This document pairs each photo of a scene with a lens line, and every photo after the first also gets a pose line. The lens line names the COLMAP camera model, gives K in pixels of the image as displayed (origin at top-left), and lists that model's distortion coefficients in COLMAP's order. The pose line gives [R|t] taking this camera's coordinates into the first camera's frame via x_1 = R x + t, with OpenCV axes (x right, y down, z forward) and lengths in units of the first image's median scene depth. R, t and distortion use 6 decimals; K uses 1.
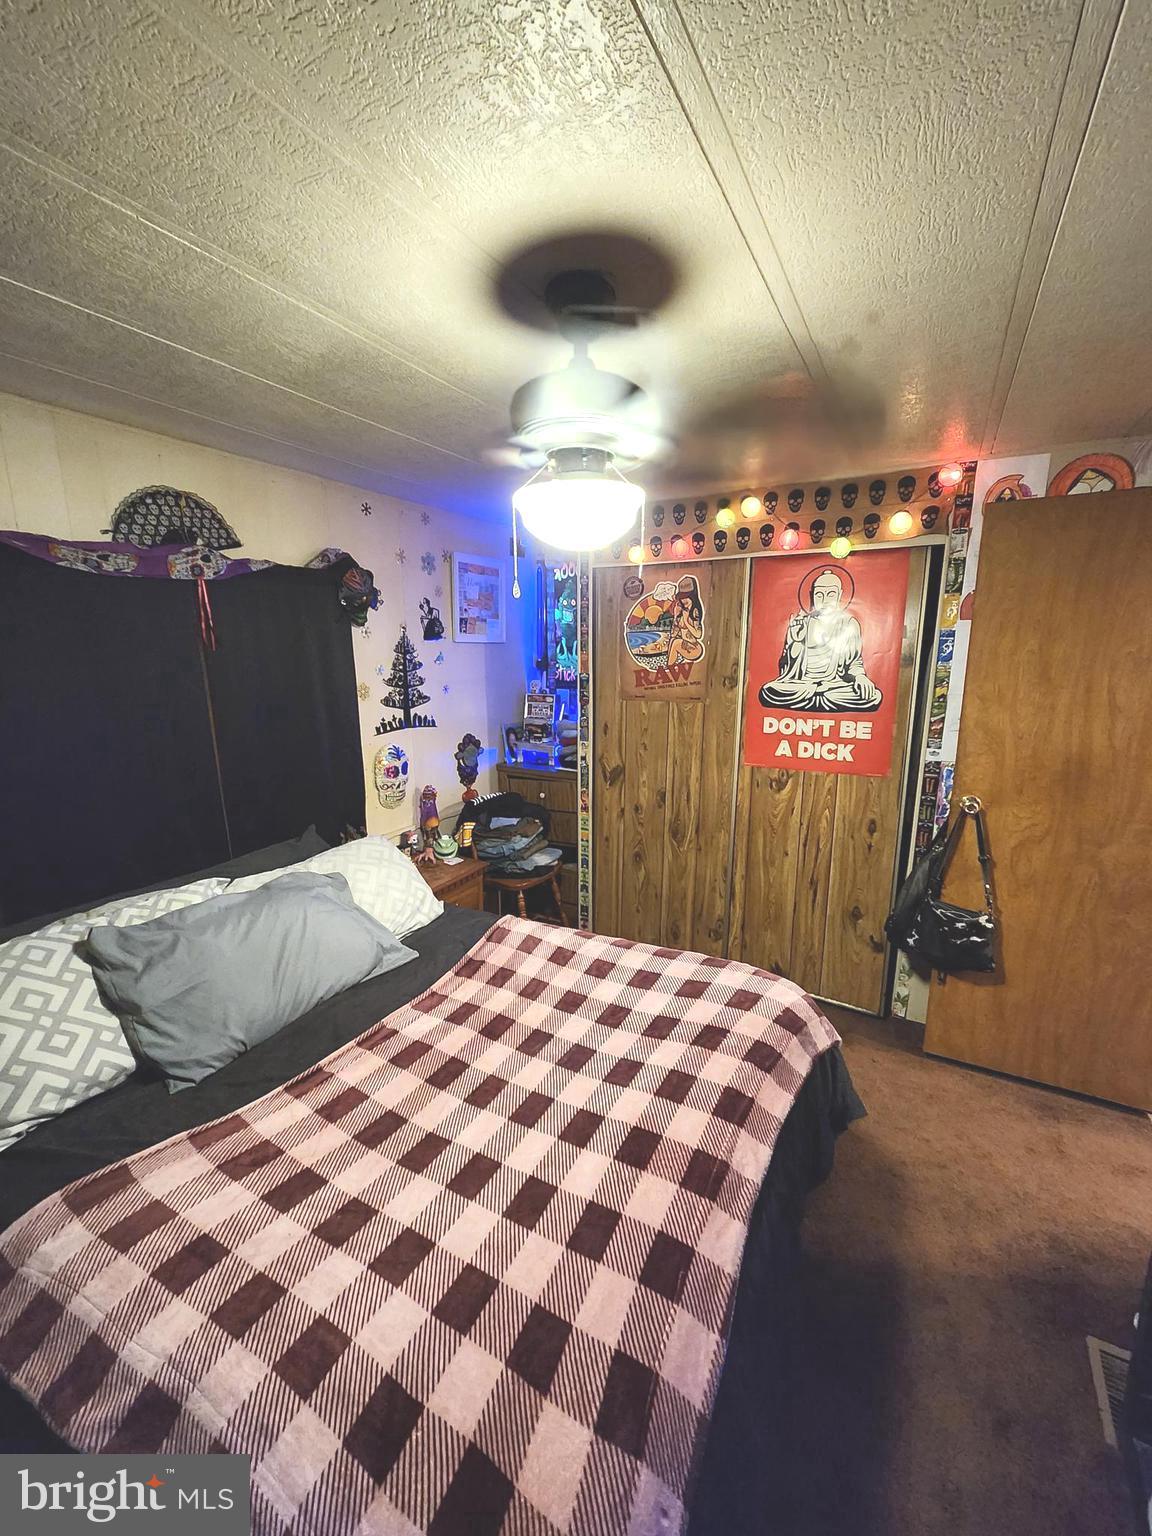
lens RADIAL K [[629.1, 0, 585.0], [0, 629.1, 770.9], [0, 0, 1]] dist [0.003342, -0.002000]
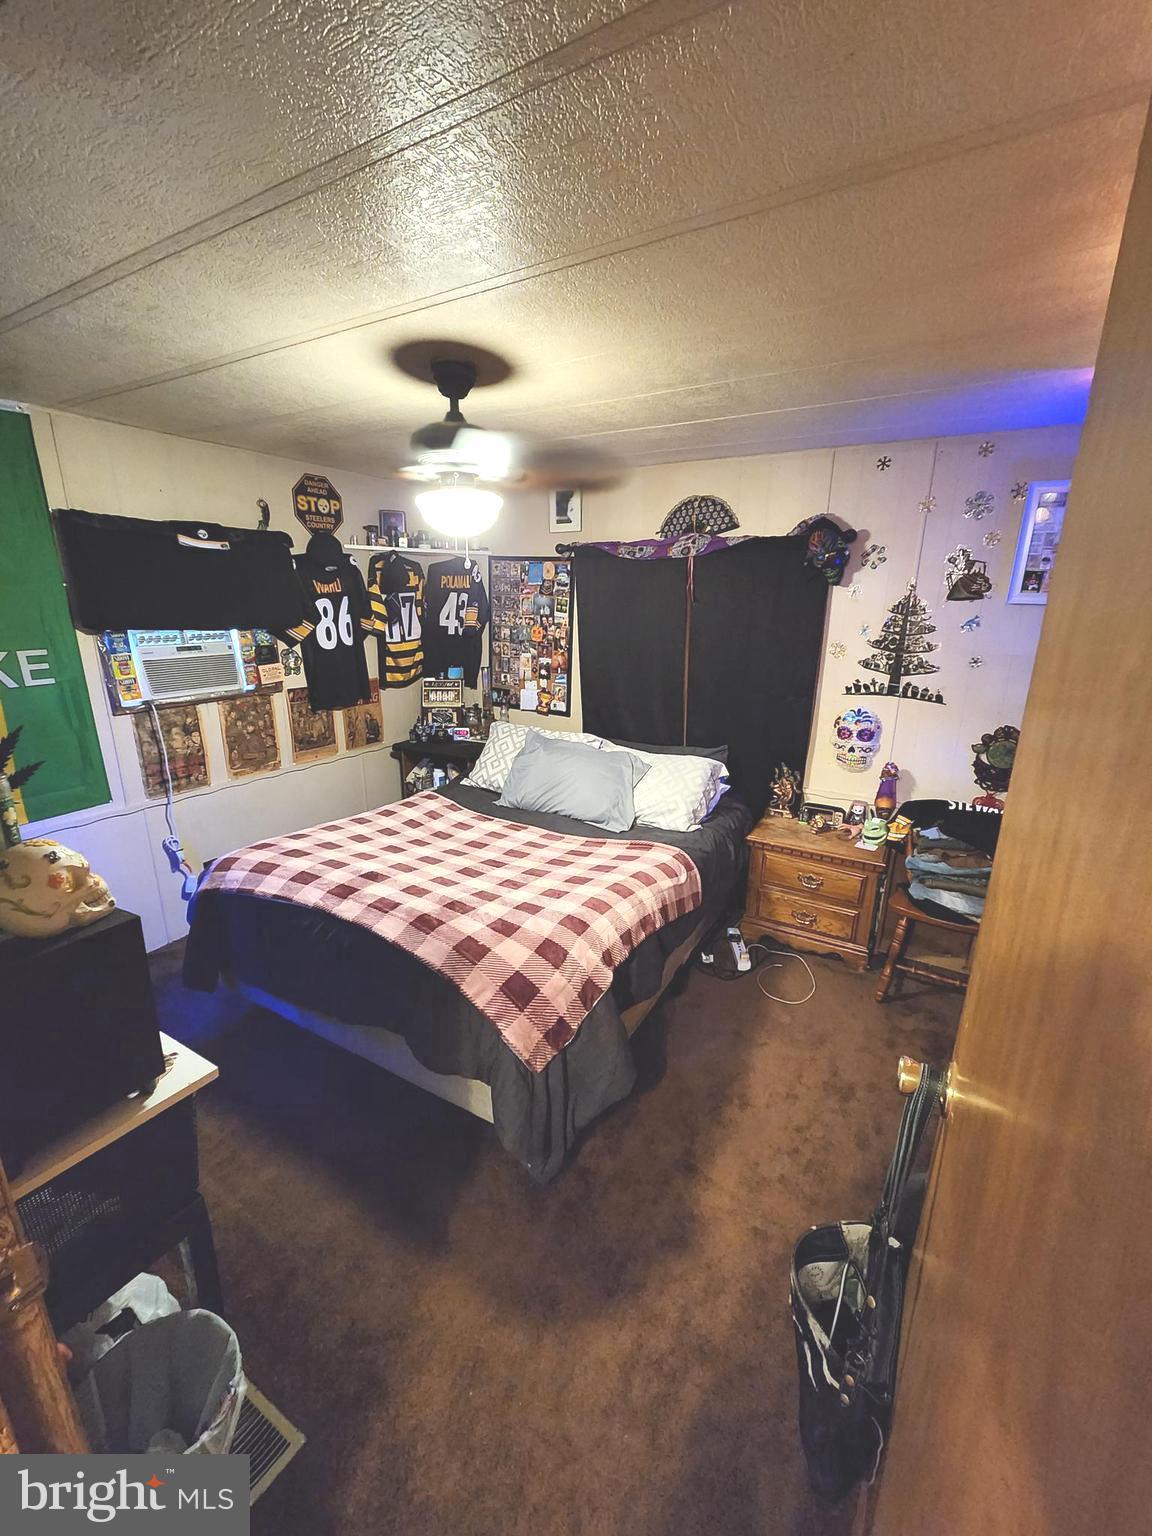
lens RADIAL K [[629.1, 0, 581.9], [0, 629.1, 771.2], [0, 0, 1]] dist [0.003342, -0.002000]
pose [[-0.031083, 0.267266, -0.963121, 0.679013], [-0.212920, 0.939699, 0.267638, -0.119405], [0.976575, 0.213387, 0.027698, 0.571930]]
